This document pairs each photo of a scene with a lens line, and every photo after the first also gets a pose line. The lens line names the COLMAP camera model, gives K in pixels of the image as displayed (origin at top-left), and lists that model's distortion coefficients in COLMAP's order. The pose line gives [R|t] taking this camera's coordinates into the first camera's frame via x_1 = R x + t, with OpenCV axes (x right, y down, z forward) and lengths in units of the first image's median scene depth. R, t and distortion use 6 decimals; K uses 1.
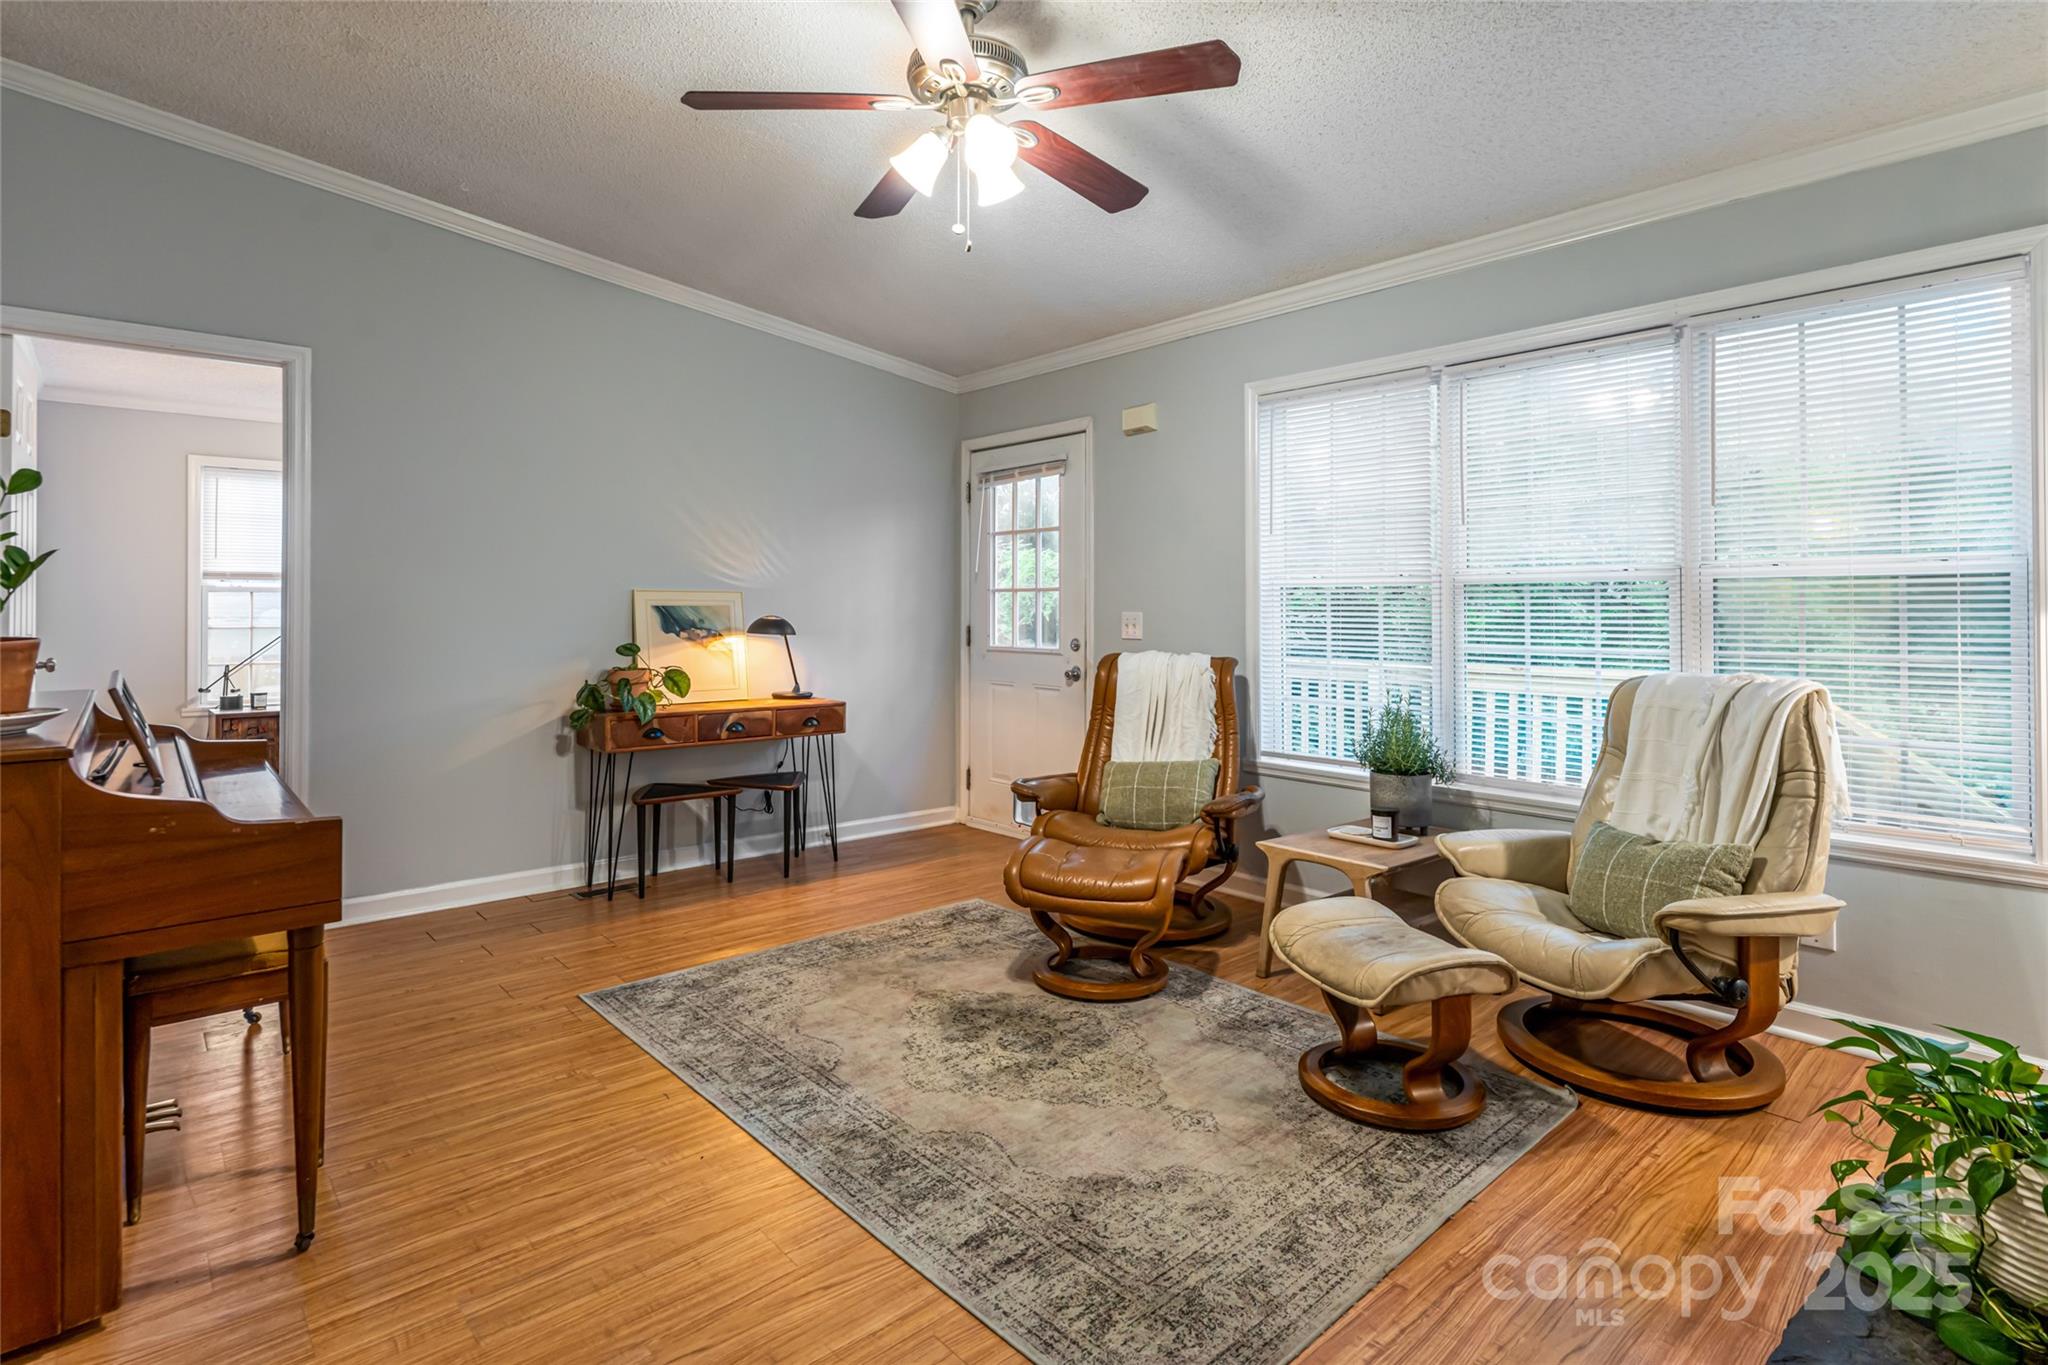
lens RADIAL K [[1026.8, 0, 1008.0], [0, 1026.8, 583.6], [0, 0, 1]] dist [0.004342, -0.000051]
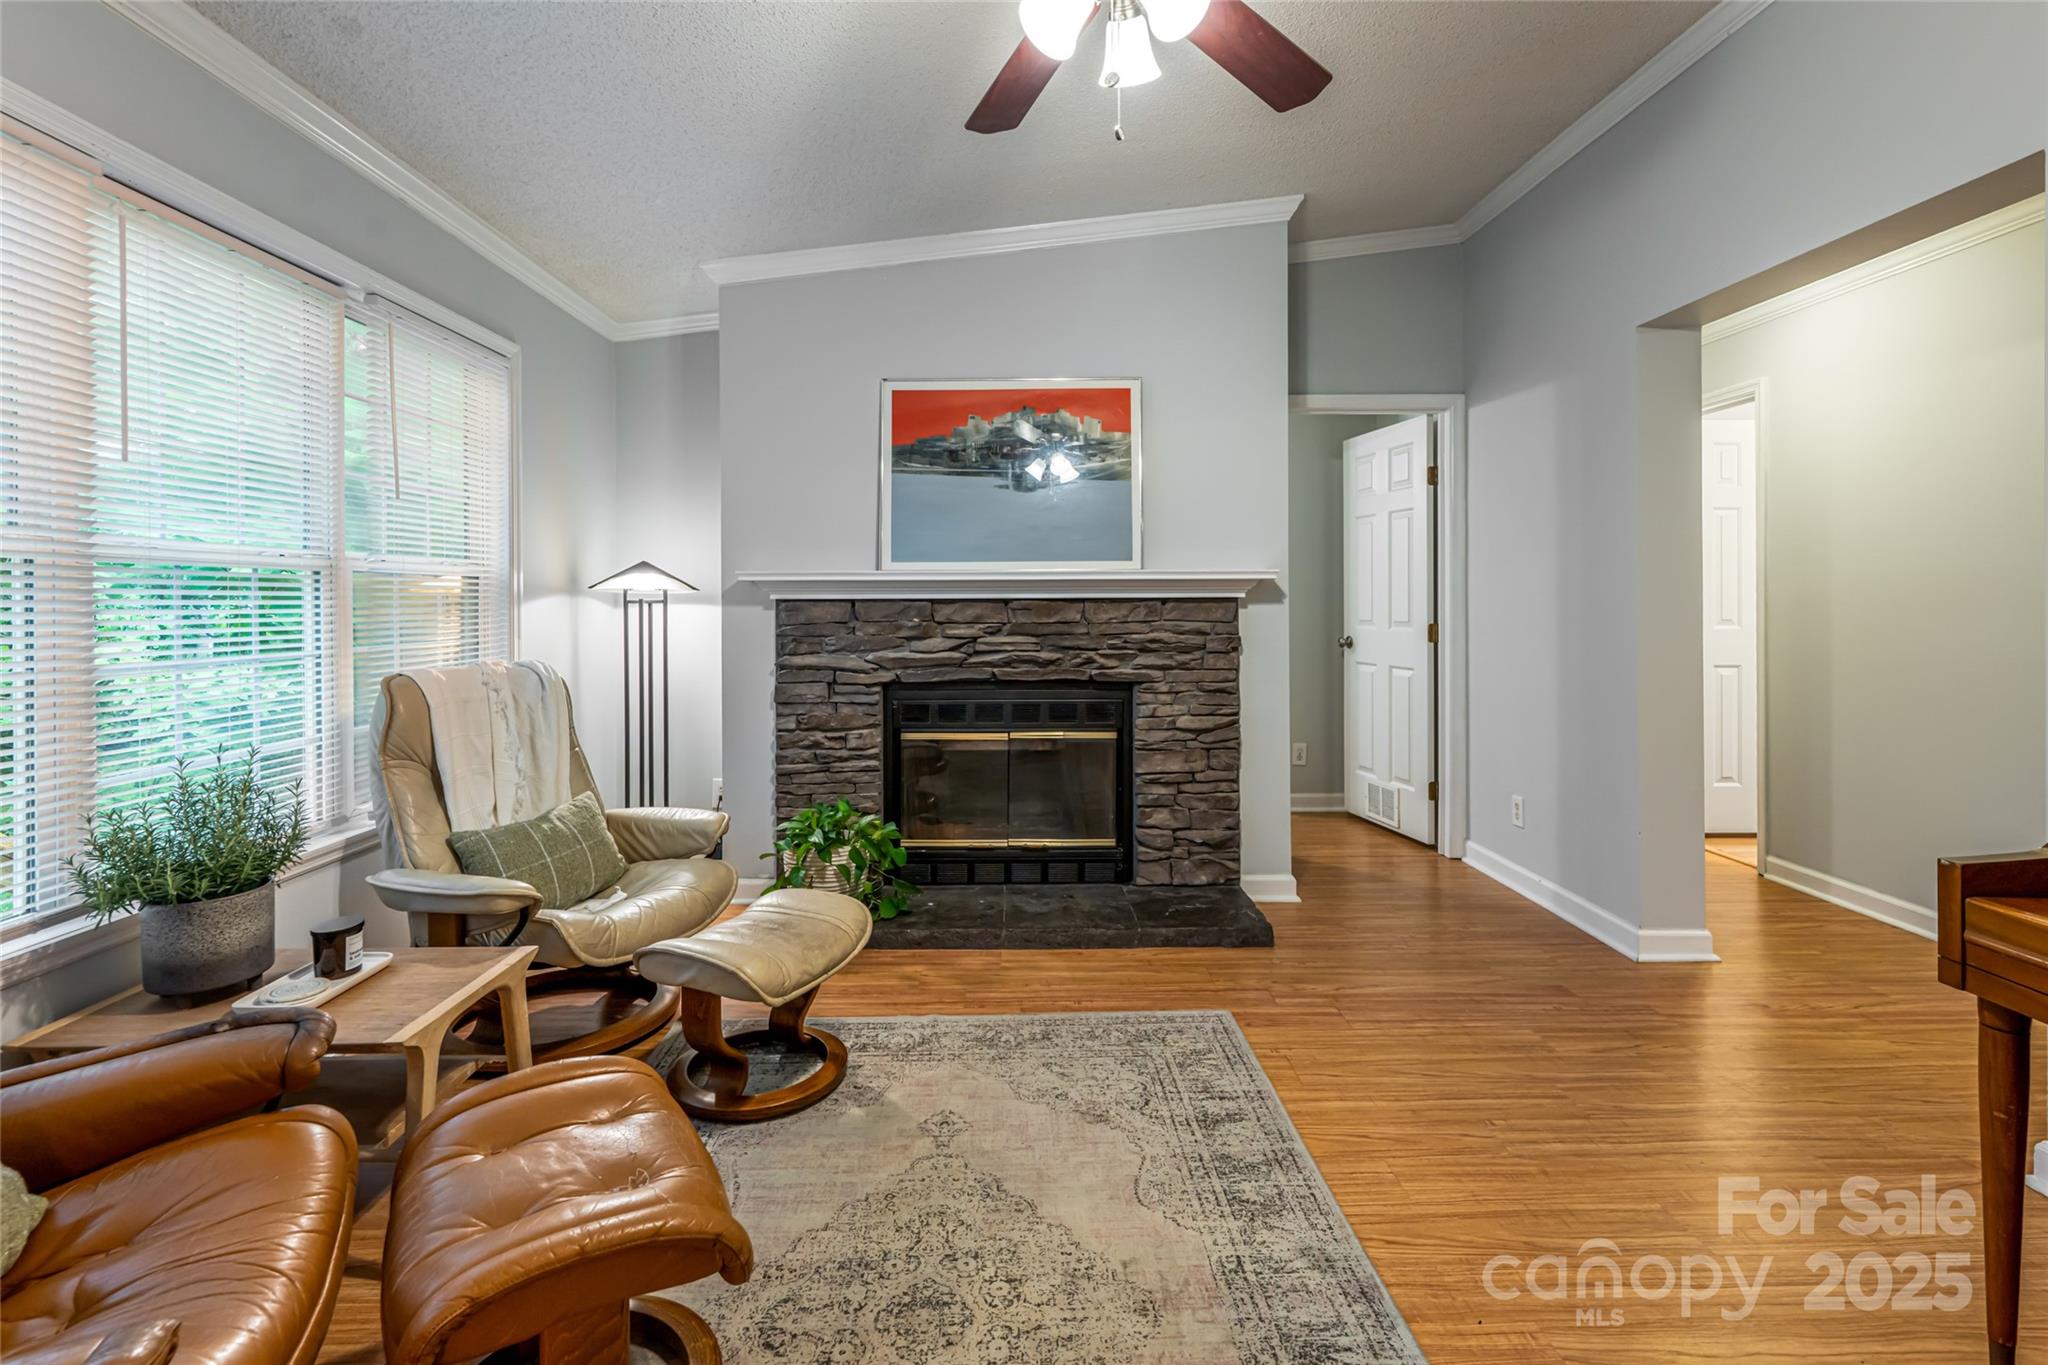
lens RADIAL K [[951.3, 0, 1024.9], [0, 951.3, 604.9], [0, 0, 1]] dist [0.000732, -0.001554]
pose [[-0.771147, -0.004094, 0.636644, -0.382098], [-0.016661, 0.999767, -0.013752, 0.030622], [-0.636439, -0.021212, -0.771035, 1.397552]]
